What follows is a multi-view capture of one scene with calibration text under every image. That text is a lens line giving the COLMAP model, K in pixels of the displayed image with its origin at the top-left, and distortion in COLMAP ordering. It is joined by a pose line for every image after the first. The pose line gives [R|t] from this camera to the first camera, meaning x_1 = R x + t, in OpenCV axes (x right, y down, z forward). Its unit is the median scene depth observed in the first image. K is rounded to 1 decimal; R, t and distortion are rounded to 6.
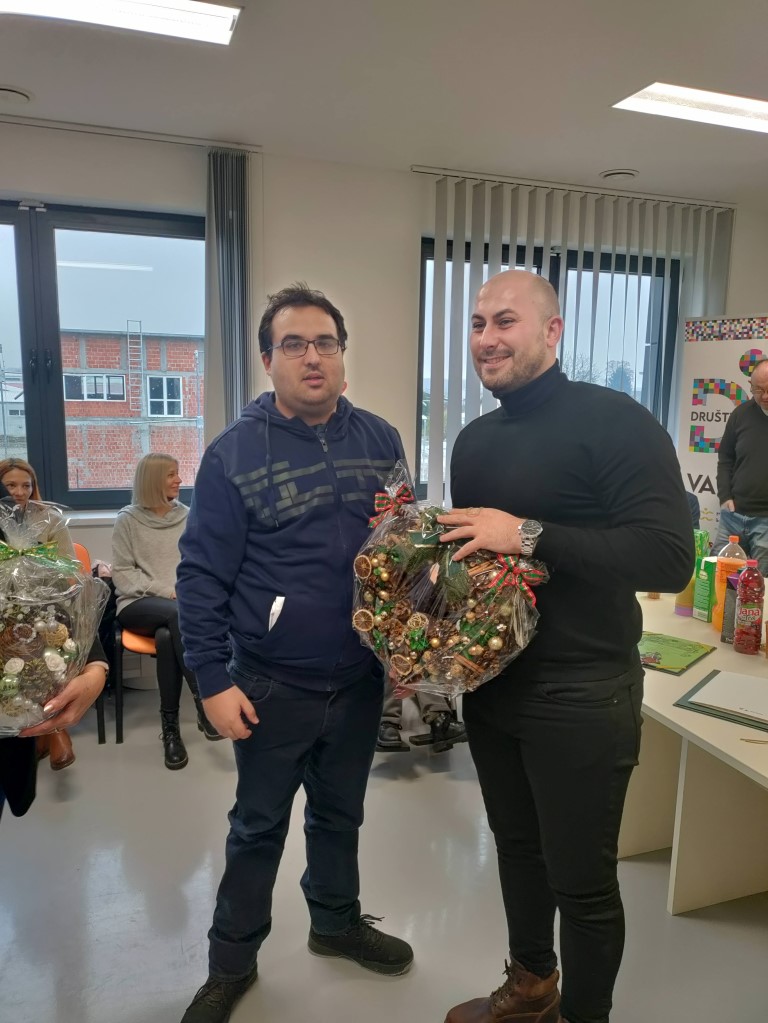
lens RADIAL K [[756.2, 0, 384.7], [0, 756.2, 514.9], [0, 0, 1]] dist [0.052212, -0.048269]
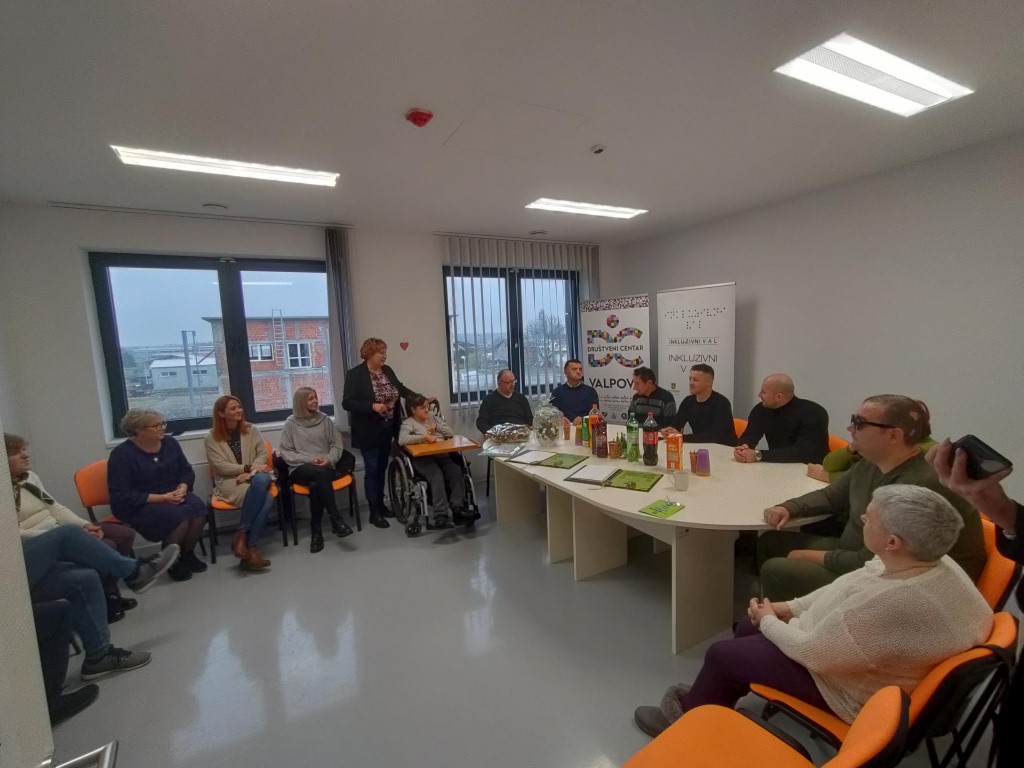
lens RADIAL K [[467.2, 0, 510.6], [0, 467.2, 392.6], [0, 0, 1]] dist [0.010718, 0.000456]
pose [[0.987215, -0.075317, 0.140477, 0.028730], [0.082499, 0.995528, -0.046016, 0.023576], [-0.136383, 0.057016, 0.989014, -0.177326]]
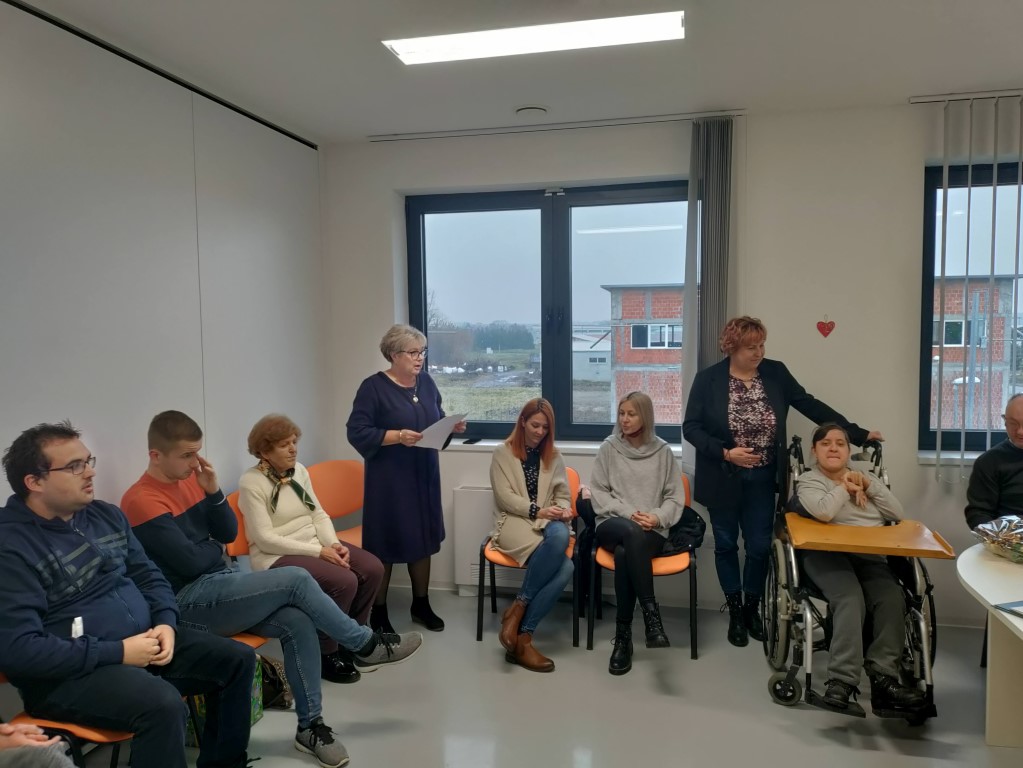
lens RADIAL K [[756.2, 0, 518.2], [0, 756.2, 385.4], [0, 0, 1]] dist [0.052212, -0.048269]
pose [[0.850261, 0.010532, -0.526255, 0.122860], [-0.062388, 0.994769, -0.080891, 0.009819], [0.522650, 0.101610, 0.846470, -0.032885]]
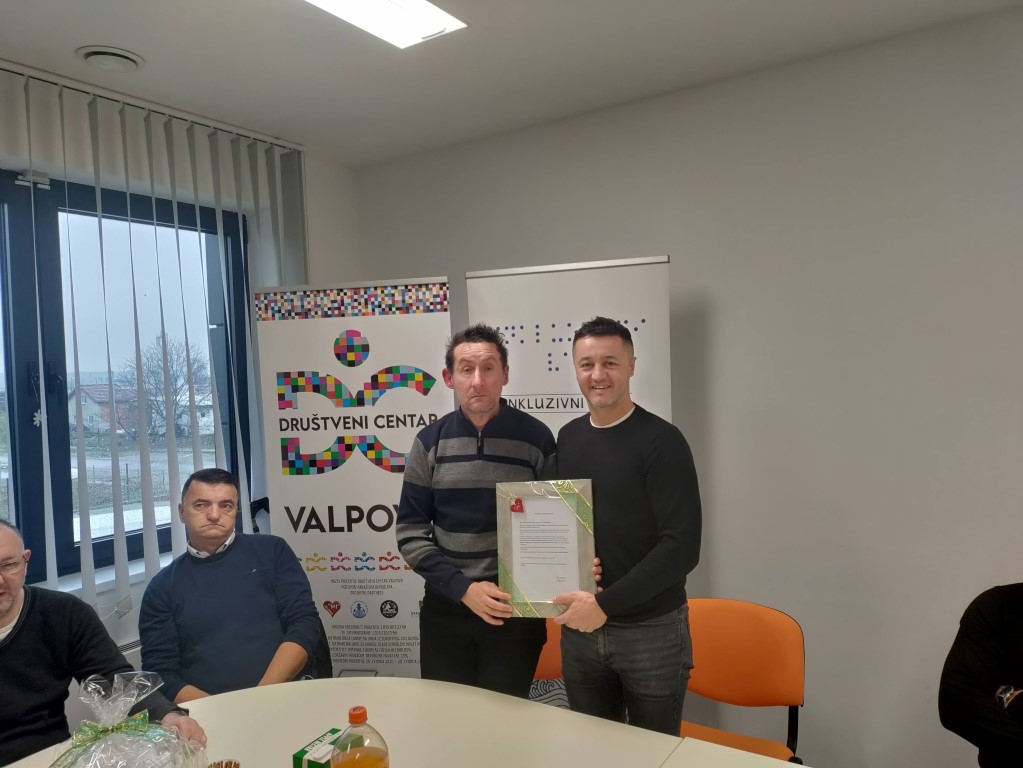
lens RADIAL K [[756.2, 0, 544.5], [0, 756.2, 358.4], [0, 0, 1]] dist [0.052212, -0.048269]
pose [[0.777258, -0.050877, 0.627122, 0.171235], [0.155260, 0.981411, -0.112810, -0.079350], [-0.609725, 0.185049, 0.770709, 0.331468]]
